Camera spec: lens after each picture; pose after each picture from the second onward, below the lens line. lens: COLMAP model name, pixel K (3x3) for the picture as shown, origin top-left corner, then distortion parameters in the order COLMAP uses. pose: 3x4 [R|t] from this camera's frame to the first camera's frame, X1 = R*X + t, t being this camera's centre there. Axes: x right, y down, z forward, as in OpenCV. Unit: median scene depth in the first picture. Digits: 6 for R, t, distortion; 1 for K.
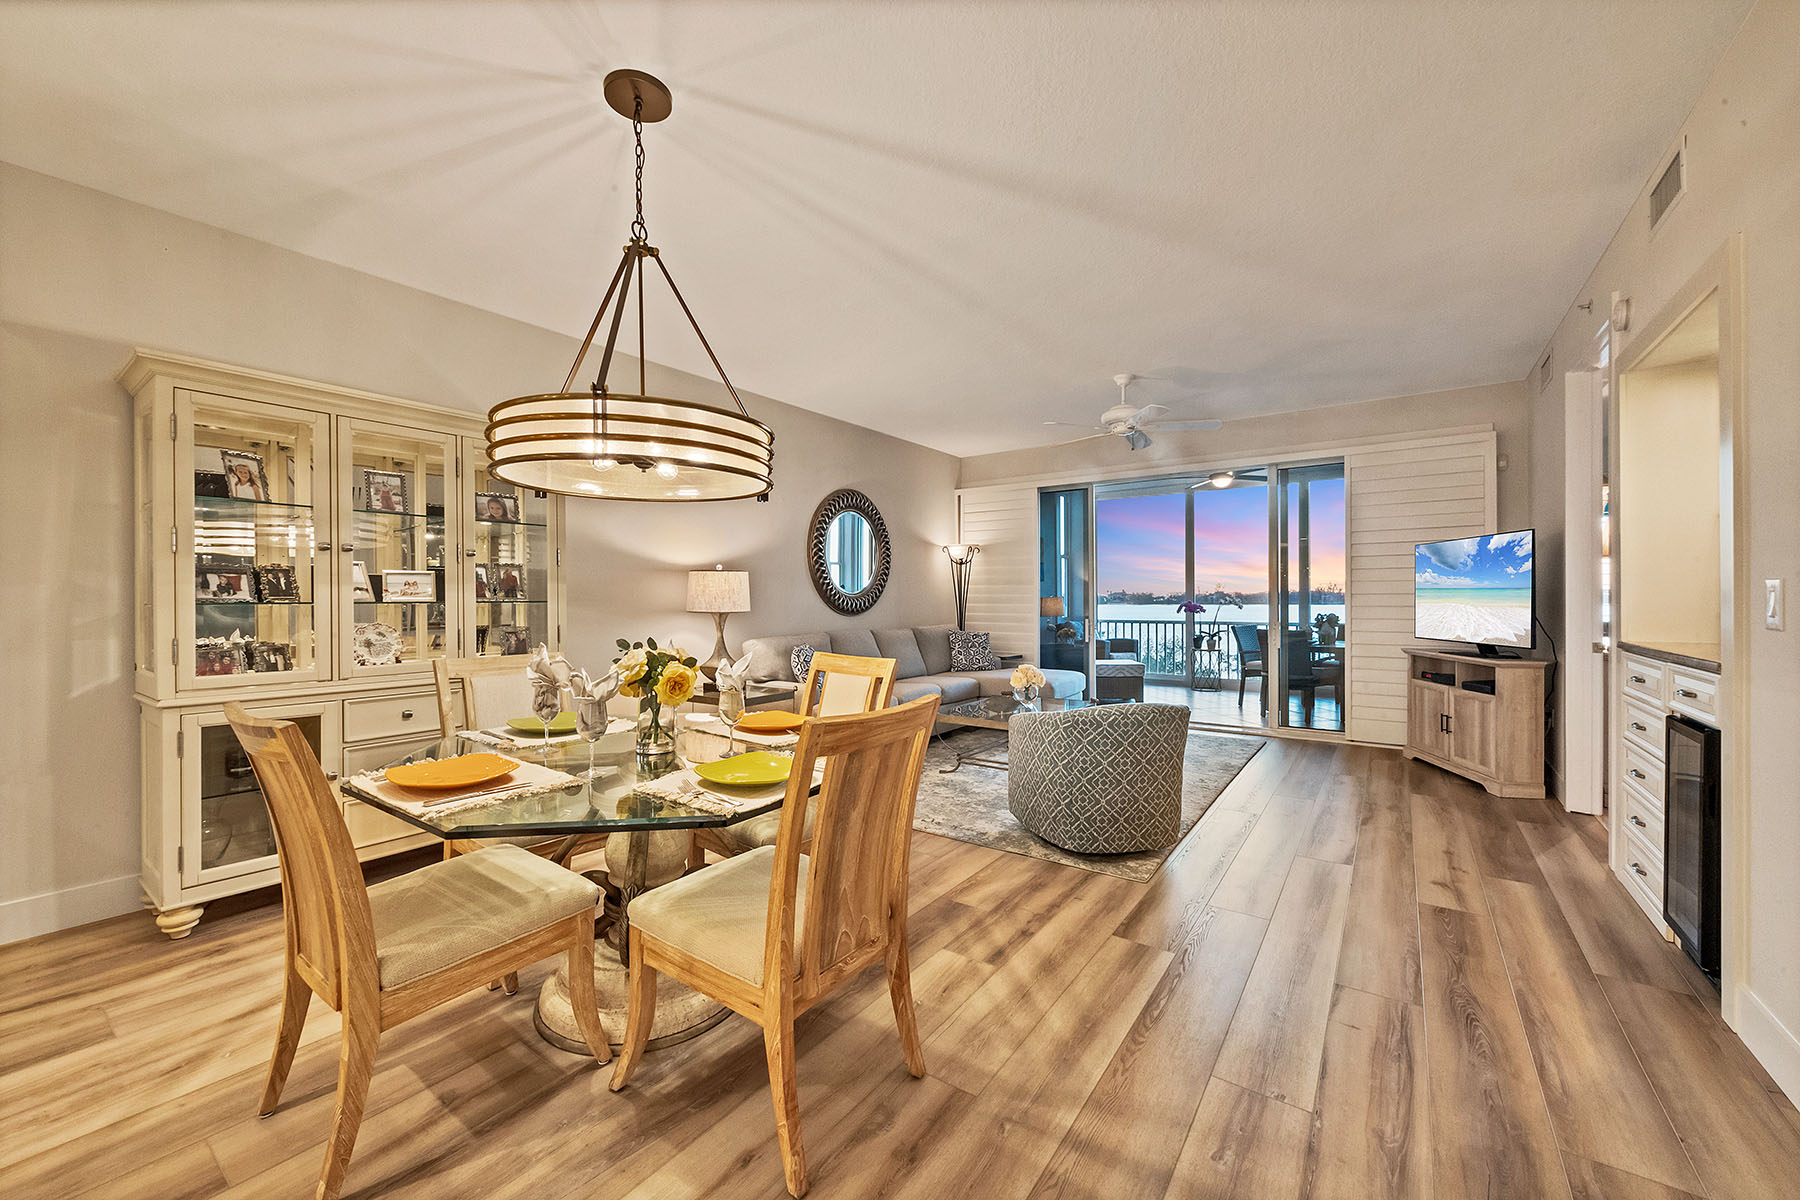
lens RADIAL K [[695.2, 0, 901.8], [0, 695.2, 600.9], [0, 0, 1]] dist [-0.005466, 0.000547]
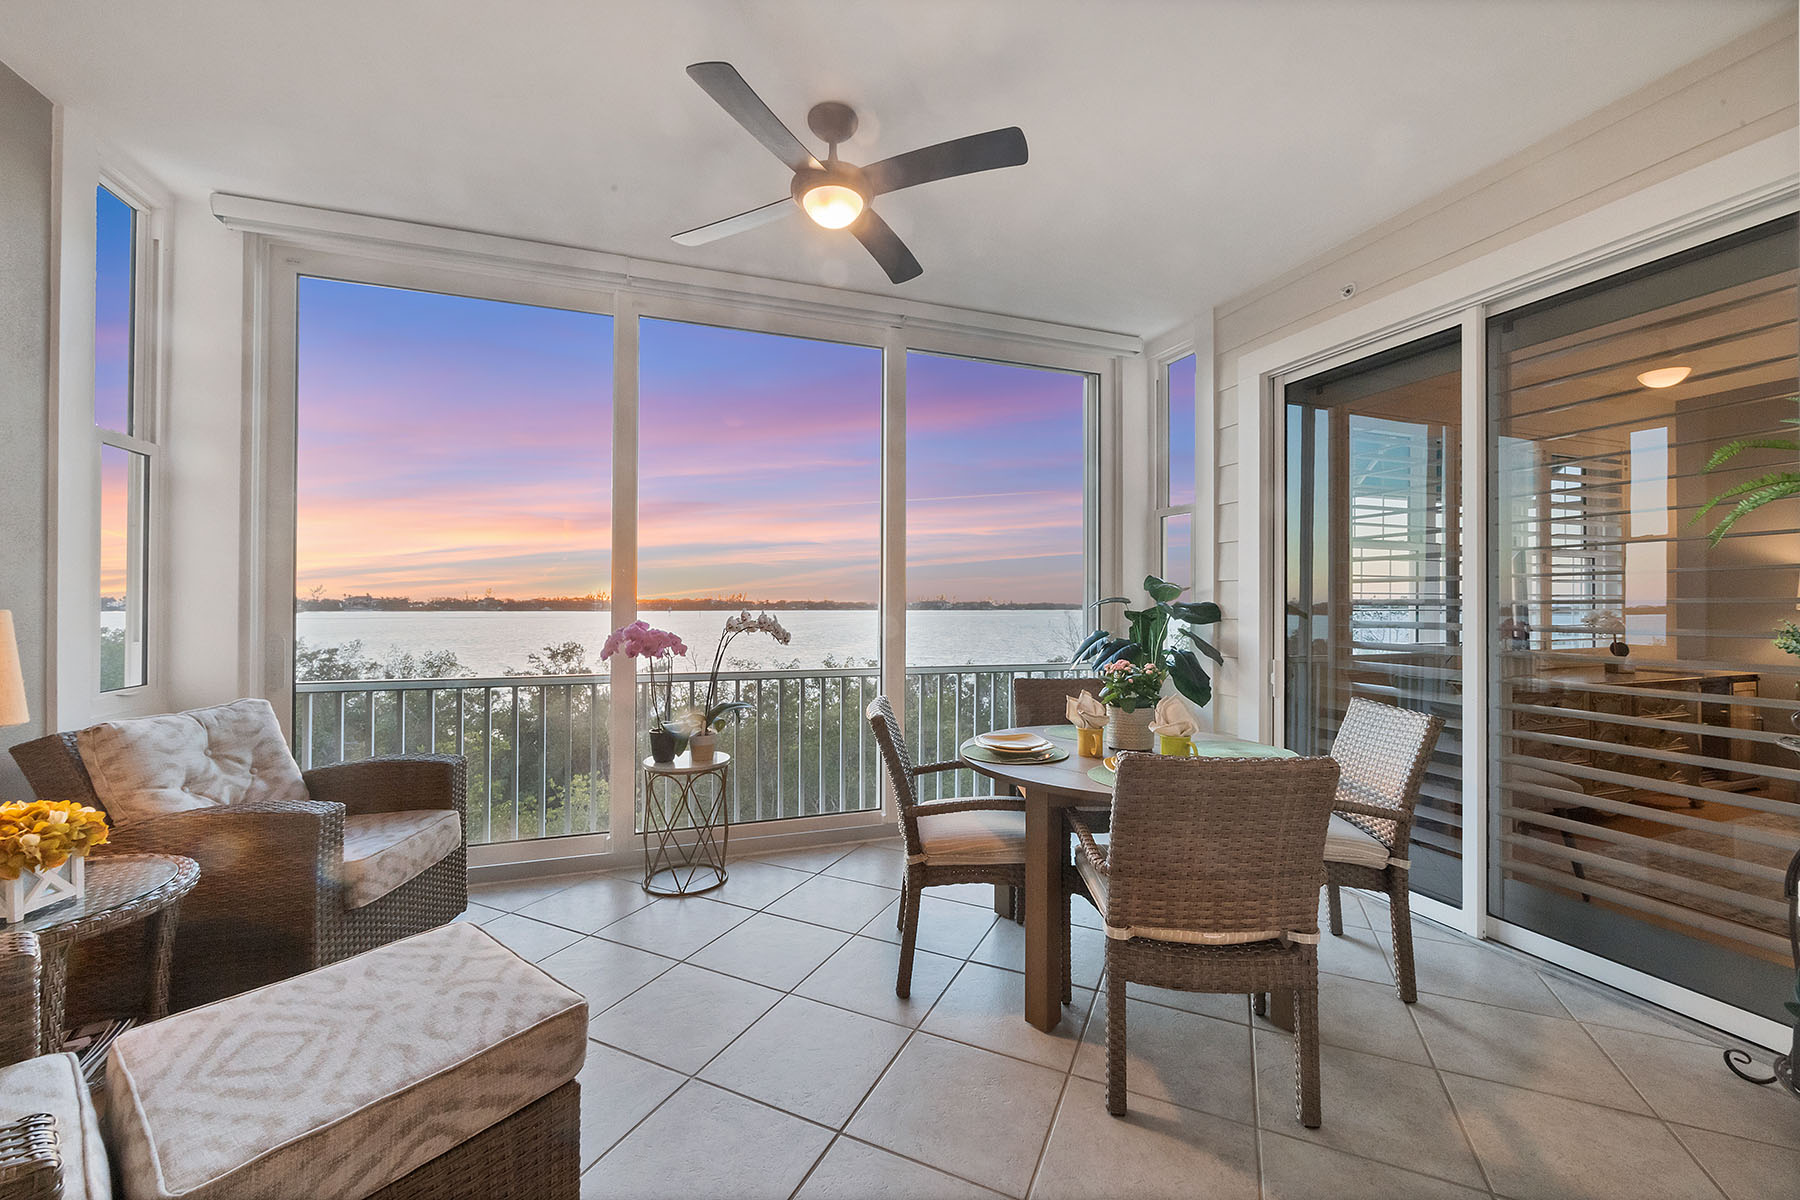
lens RADIAL K [[695.2, 0, 902.6], [0, 695.2, 601.0], [0, 0, 1]] dist [-0.005466, 0.000547]
pose [[0.565975, 0.007588, 0.824387, 0.288921], [-0.001506, 0.999965, -0.008170, -0.006949], [-0.824421, 0.003382, 0.565967, 0.982367]]
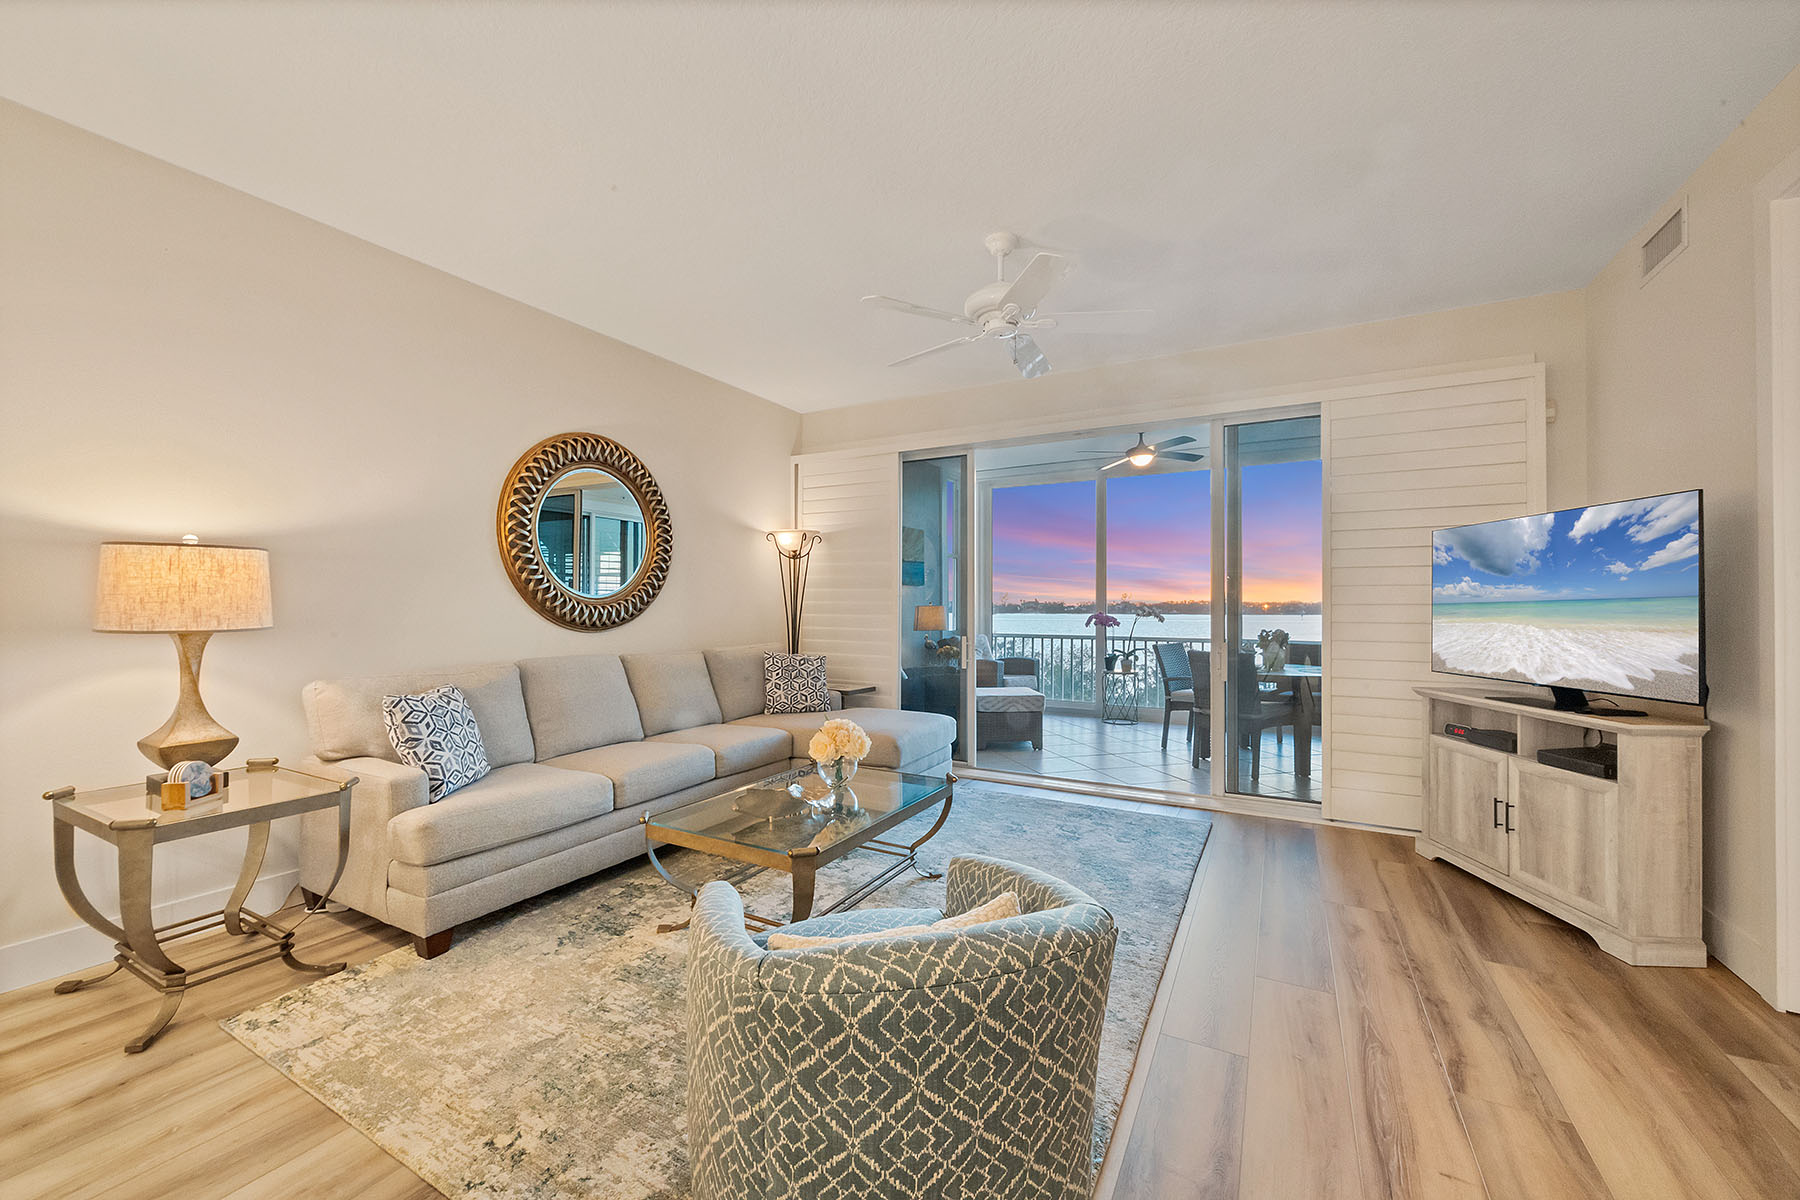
lens RADIAL K [[695.2, 0, 898.3], [0, 695.2, 601.8], [0, 0, 1]] dist [-0.005466, 0.000547]
pose [[0.993597, 0.008042, 0.112697, 0.123946], [-0.006981, 0.999927, -0.009812, -0.002240], [-0.112767, 0.008963, 0.993581, 0.310212]]
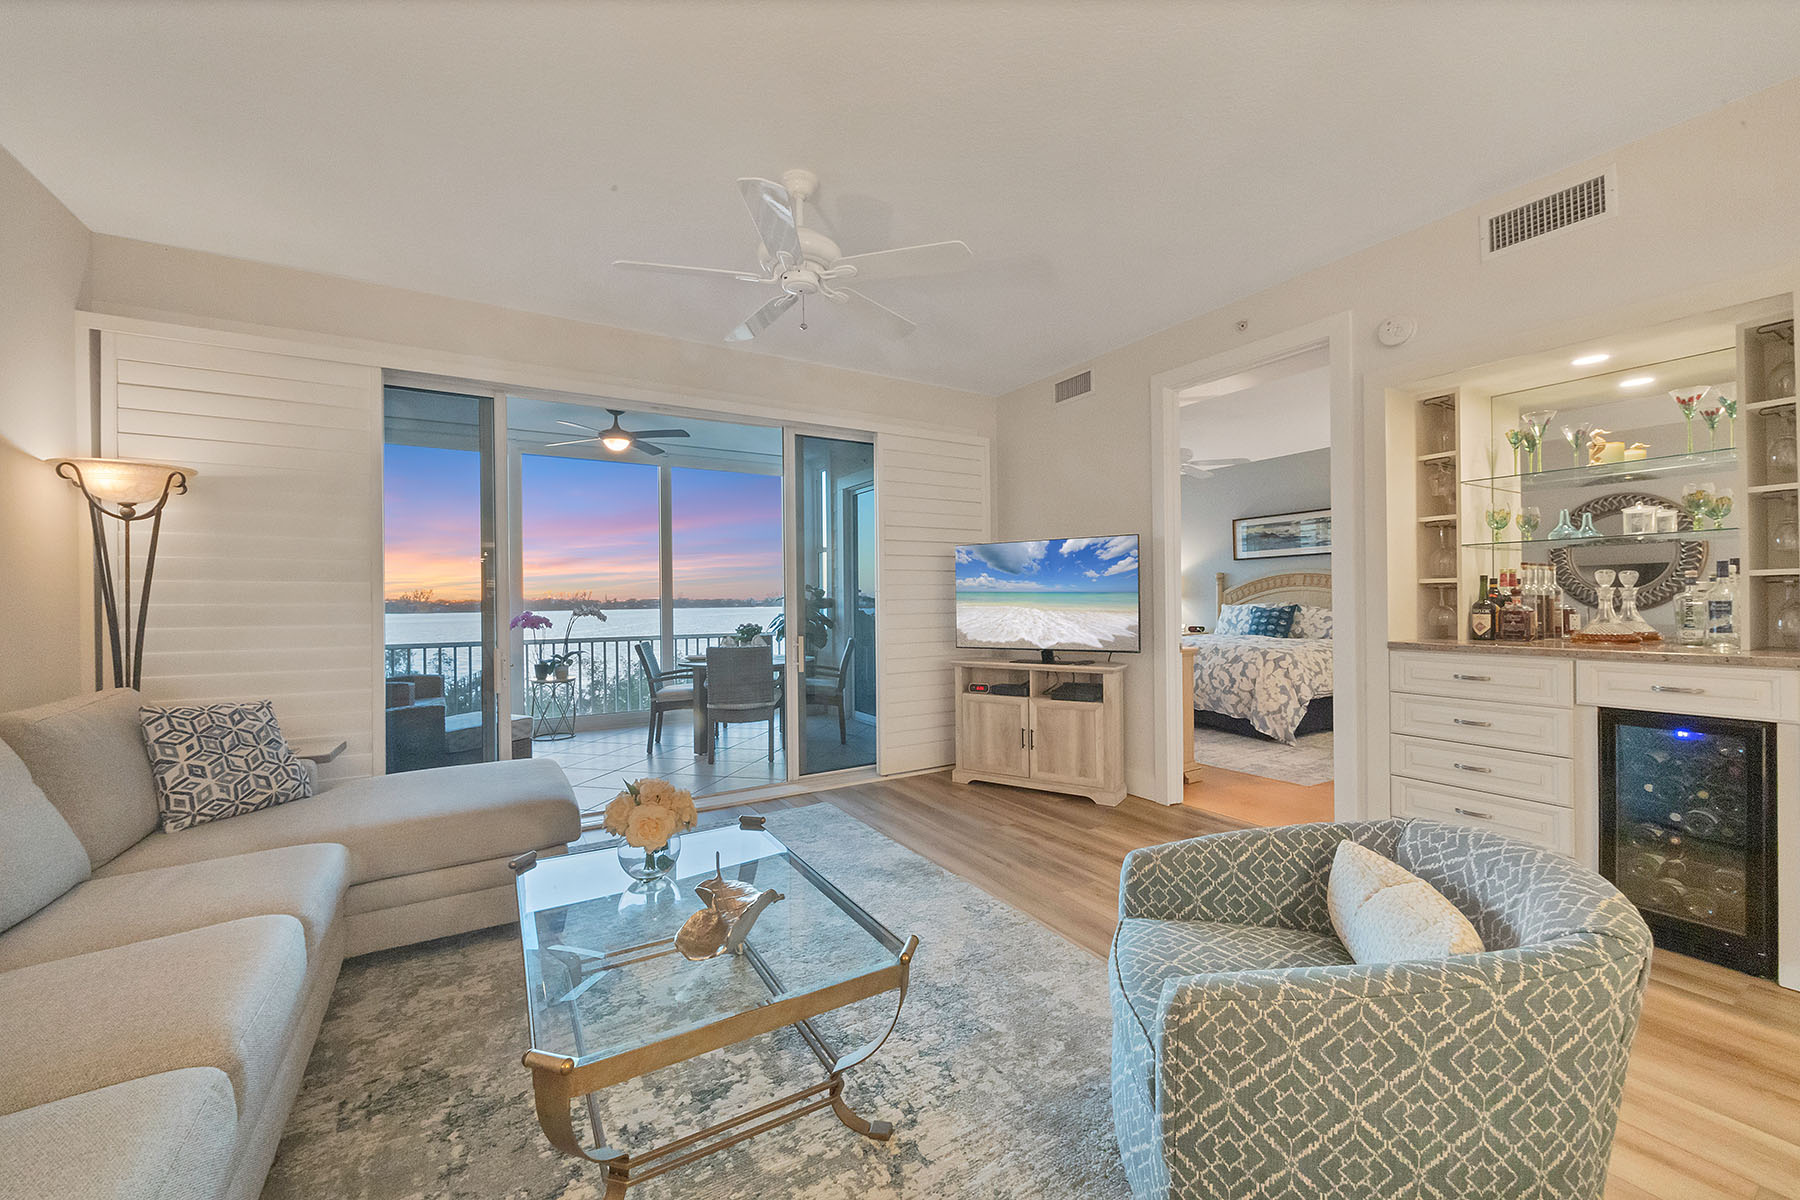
lens RADIAL K [[695.2, 0, 901.0], [0, 695.2, 596.1], [0, 0, 1]] dist [-0.005466, 0.000547]
pose [[0.398763, 0.003615, 0.917047, -0.092842], [0.014069, 0.999850, -0.010060, -0.003865], [-0.916946, 0.016913, 0.398653, 0.543564]]
